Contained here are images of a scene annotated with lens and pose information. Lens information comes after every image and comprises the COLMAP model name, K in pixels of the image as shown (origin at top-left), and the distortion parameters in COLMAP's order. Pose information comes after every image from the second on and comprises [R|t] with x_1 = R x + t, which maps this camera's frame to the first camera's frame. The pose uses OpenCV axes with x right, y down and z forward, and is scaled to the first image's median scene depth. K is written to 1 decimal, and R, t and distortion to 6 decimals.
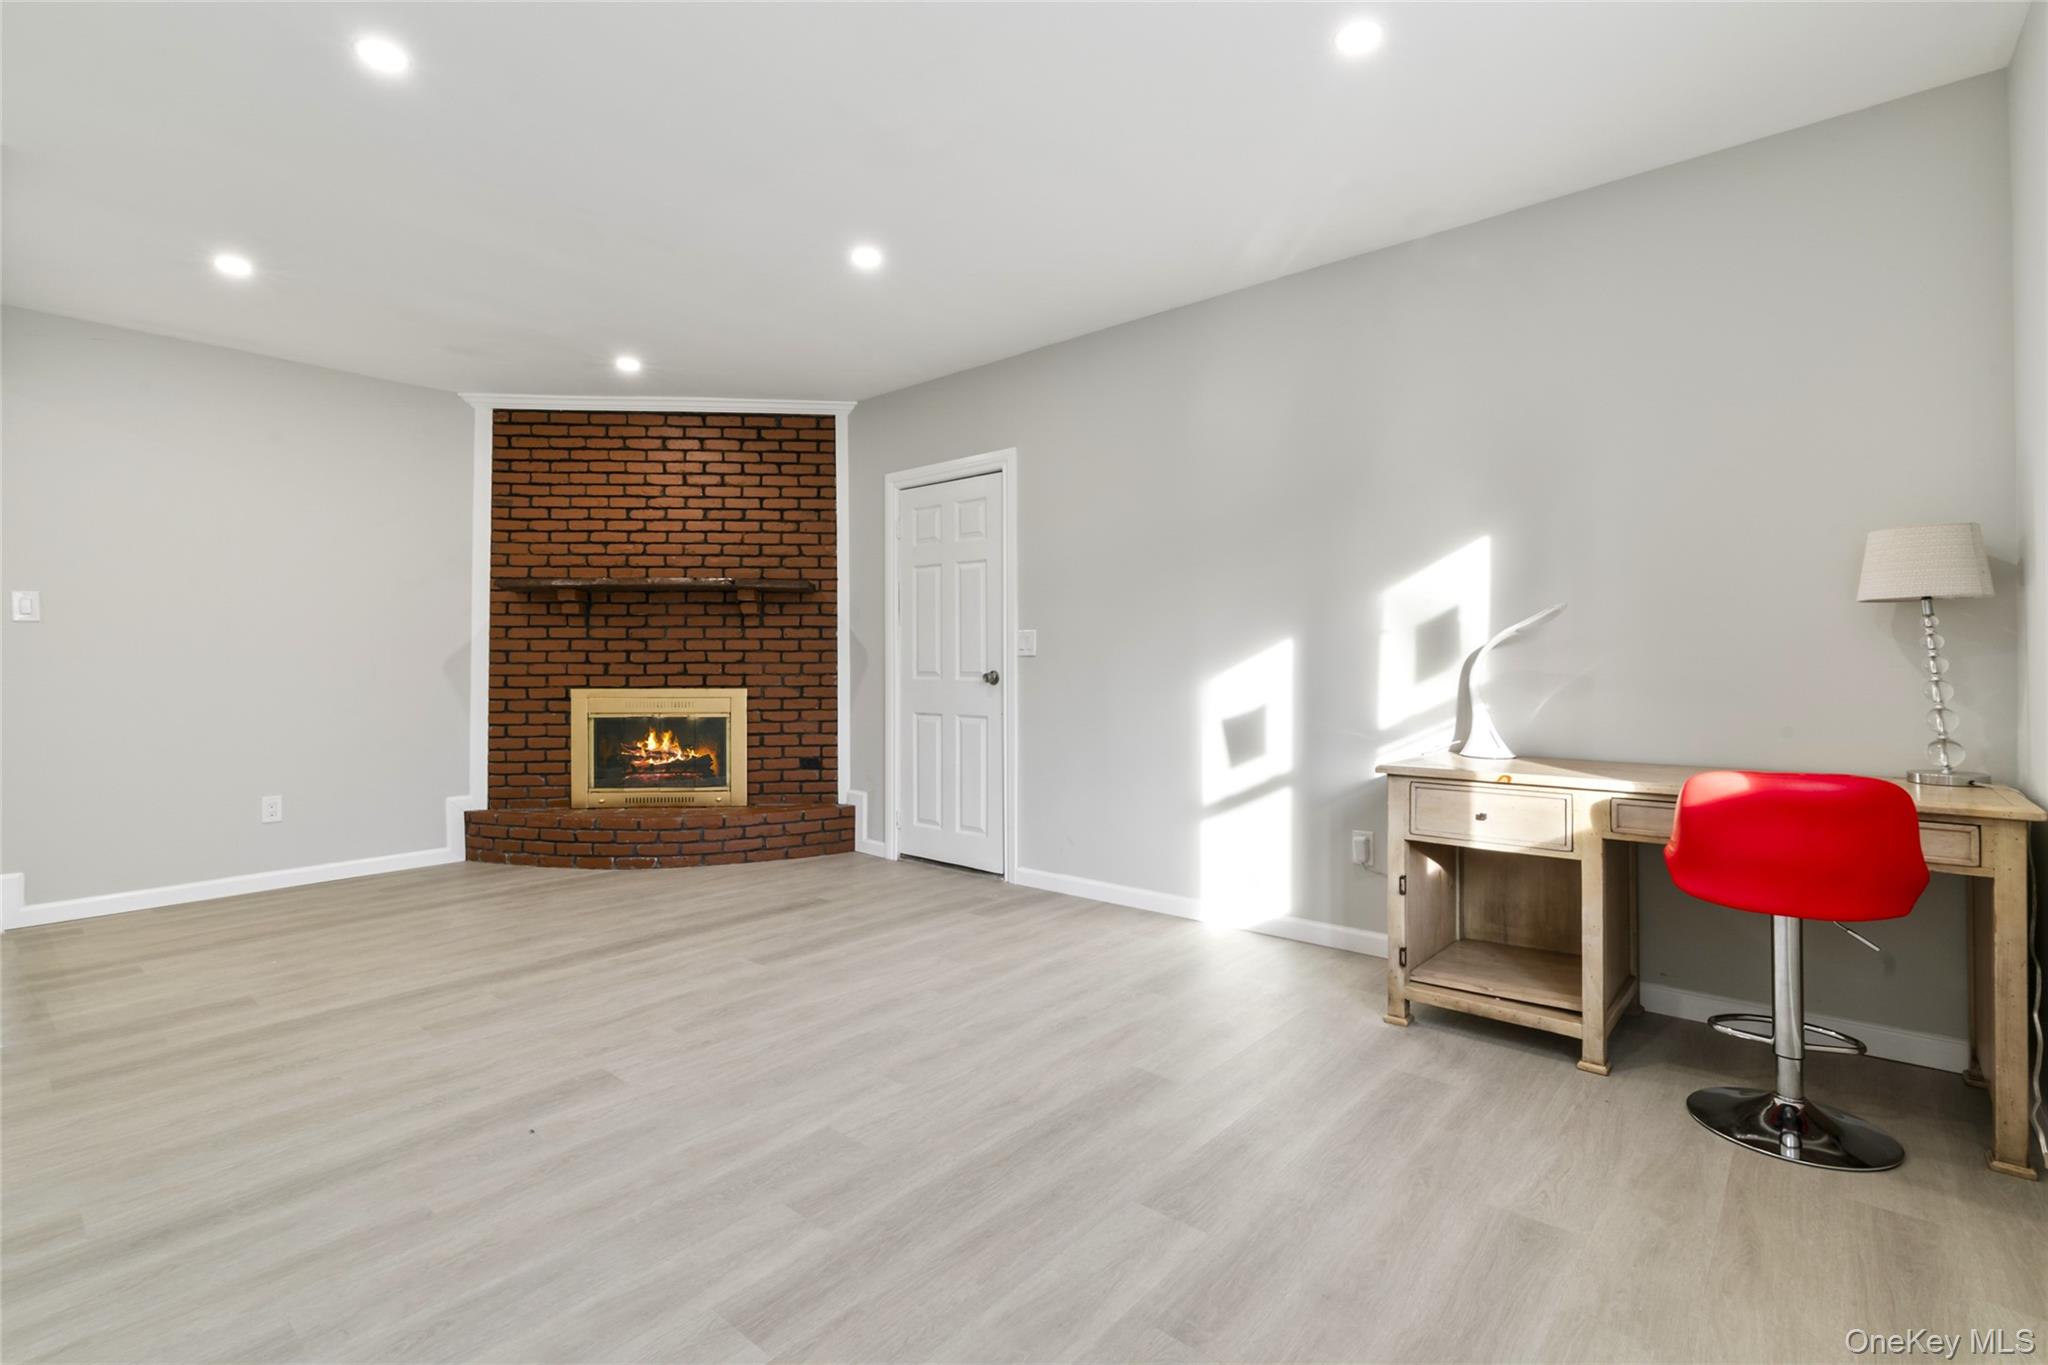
lens RADIAL K [[930.0, 0, 1021.3], [0, 930.0, 655.5], [0, 0, 1]] dist [-0.005935, 0.001339]
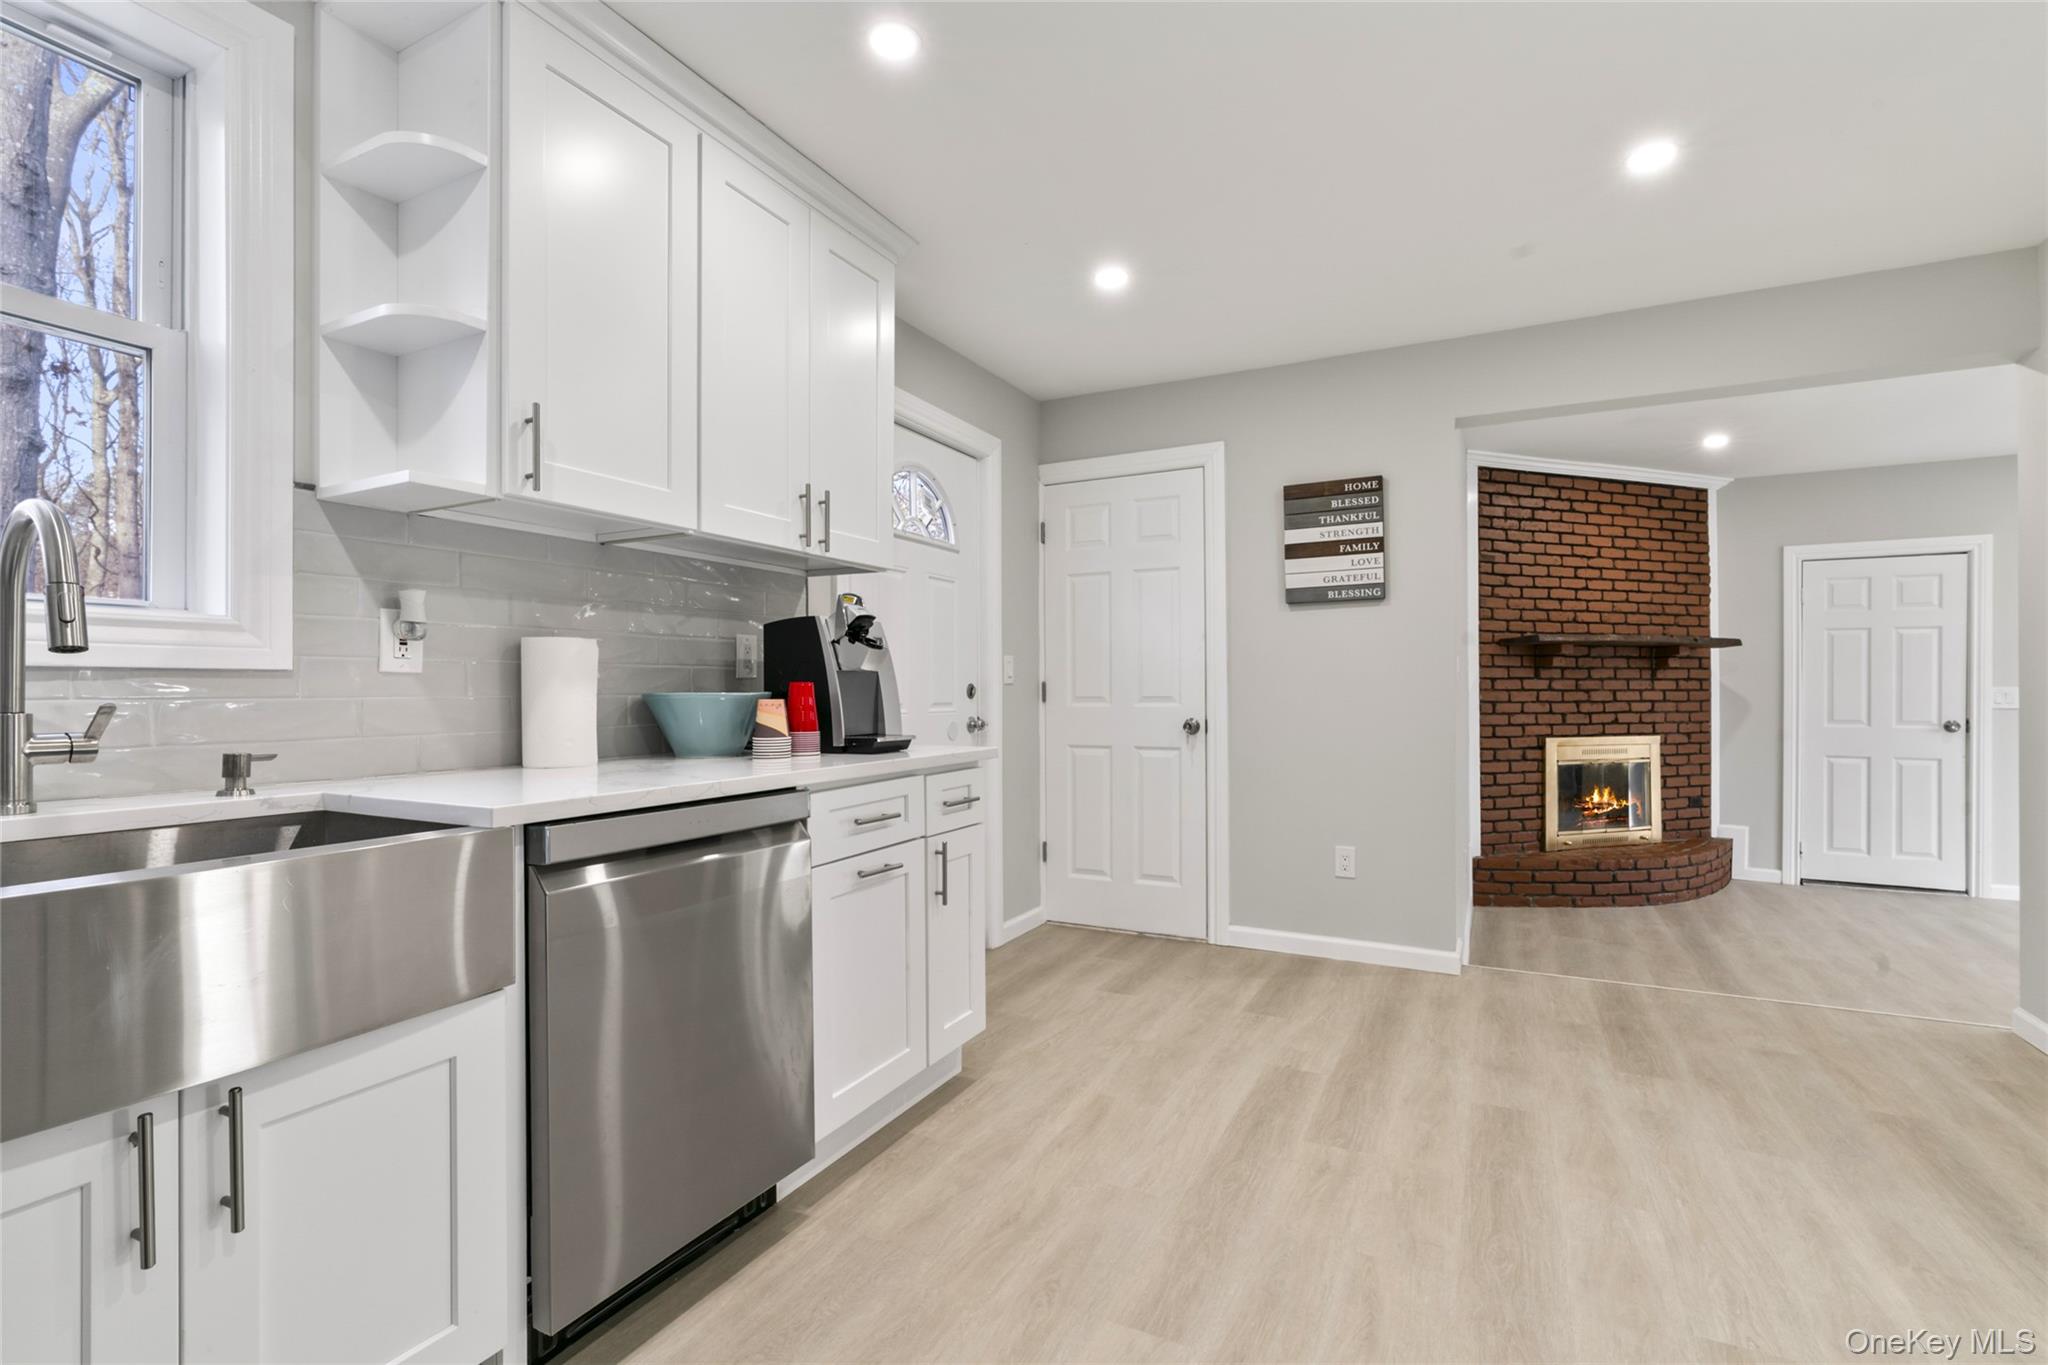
lens RADIAL K [[930.0, 0, 1051.8], [0, 930.0, 689.1], [0, 0, 1]] dist [-0.005935, 0.001339]
pose [[0.970158, 0.003078, 0.242456, -1.262064], [-0.005788, 0.999929, 0.010464, -0.026699], [-0.242406, -0.011555, 0.970106, 0.113093]]
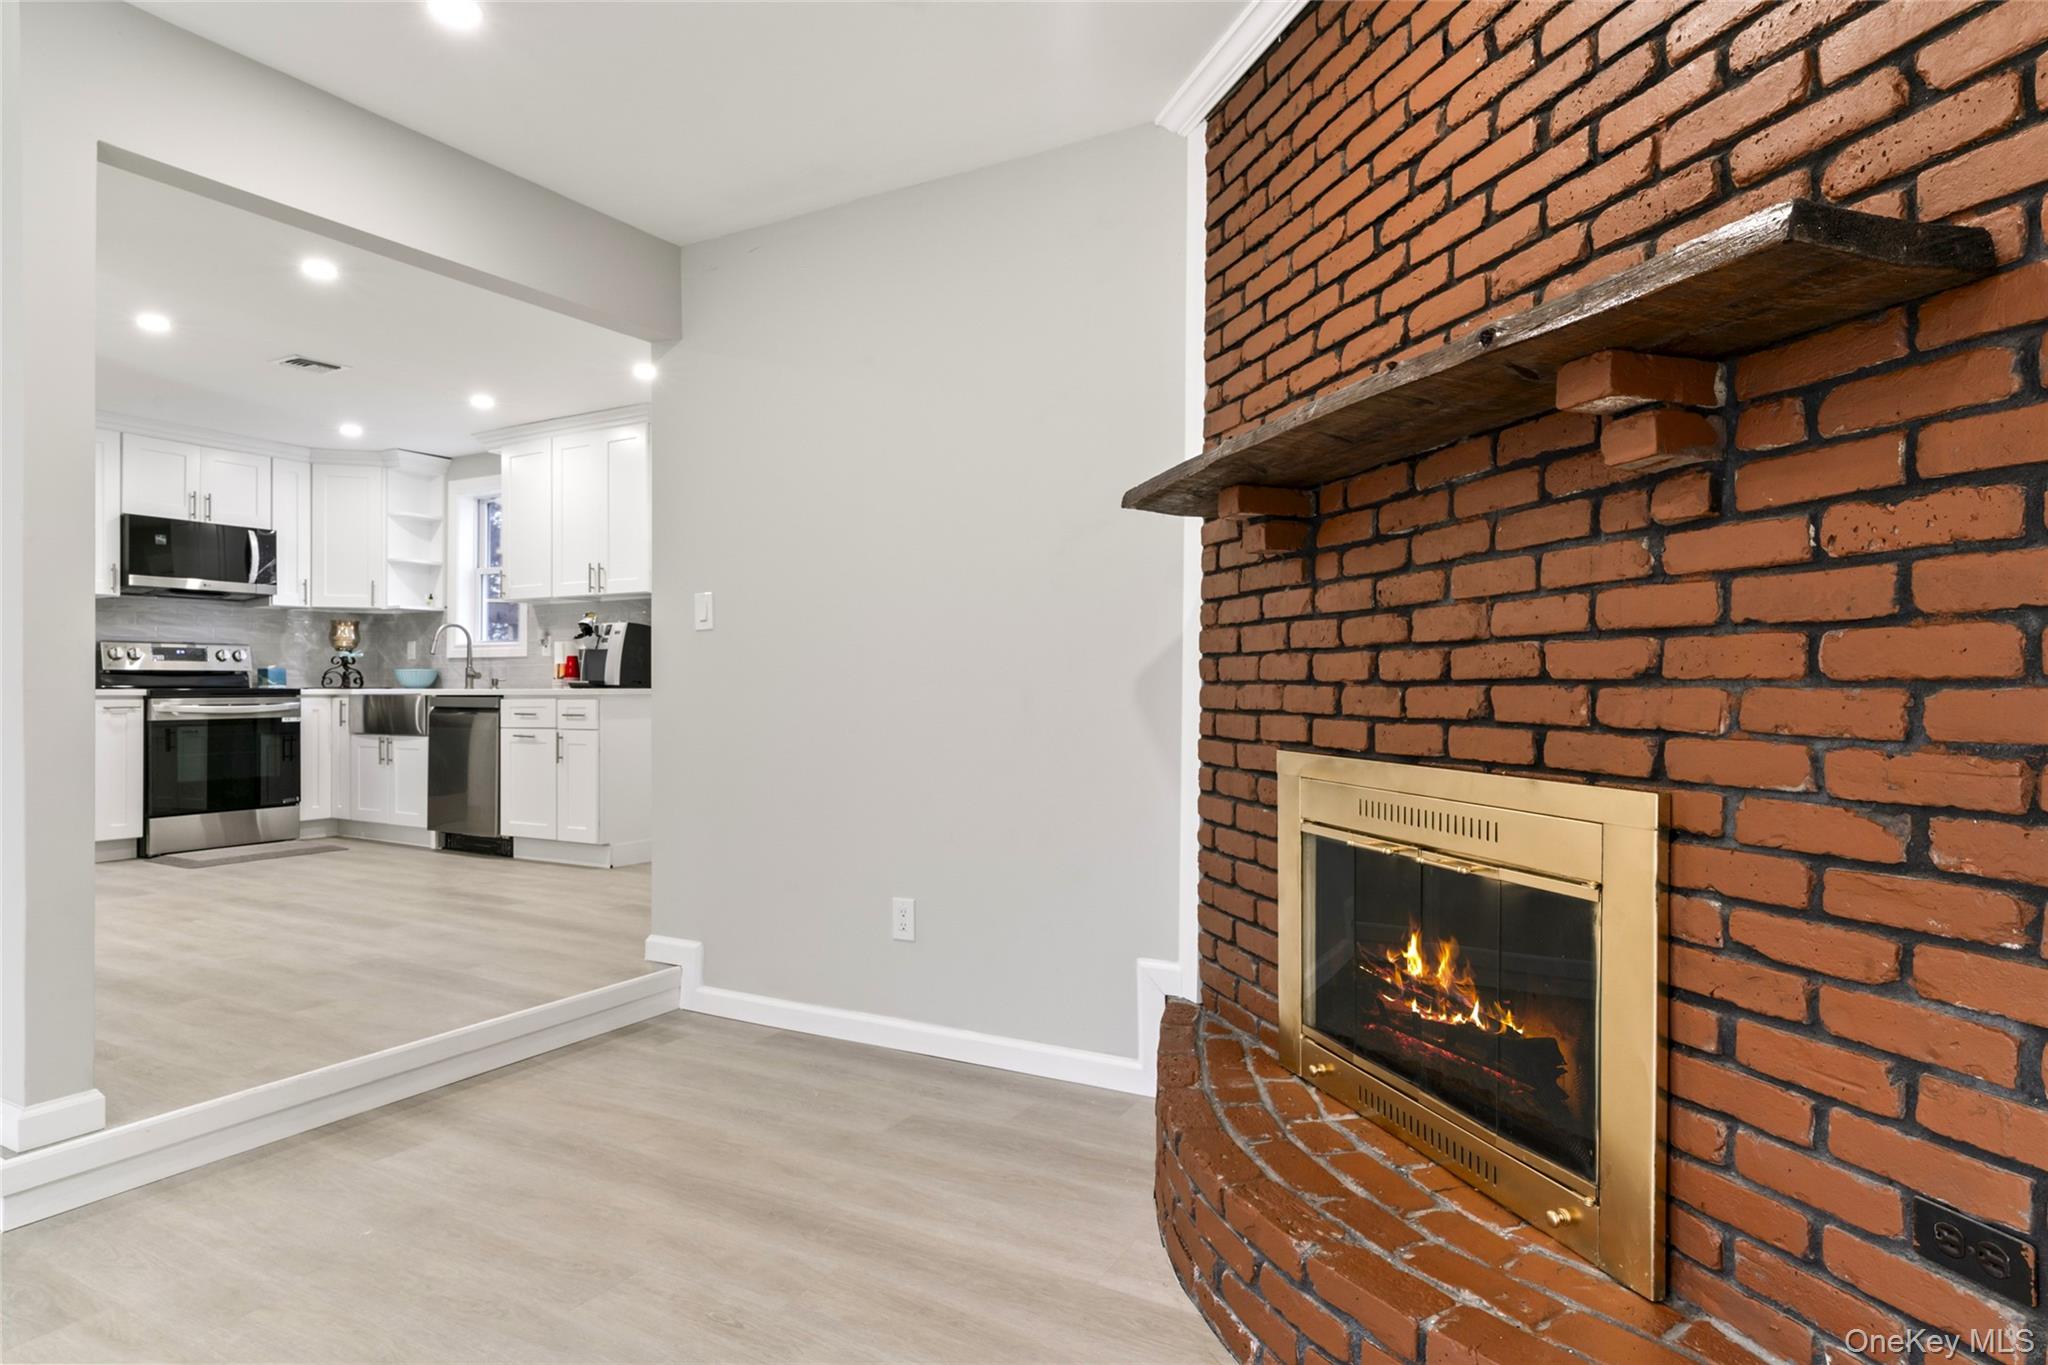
lens RADIAL K [[1113.4, 0, 1022.7], [0, 1113.4, 681.7], [0, 0, 1]] dist [-0.001207, 0.002518]
pose [[0.189054, 0.001164, -0.981966, -0.052984], [0.014650, 0.999885, 0.004006, 0.004411], [0.981857, -0.015143, 0.189016, 0.796365]]
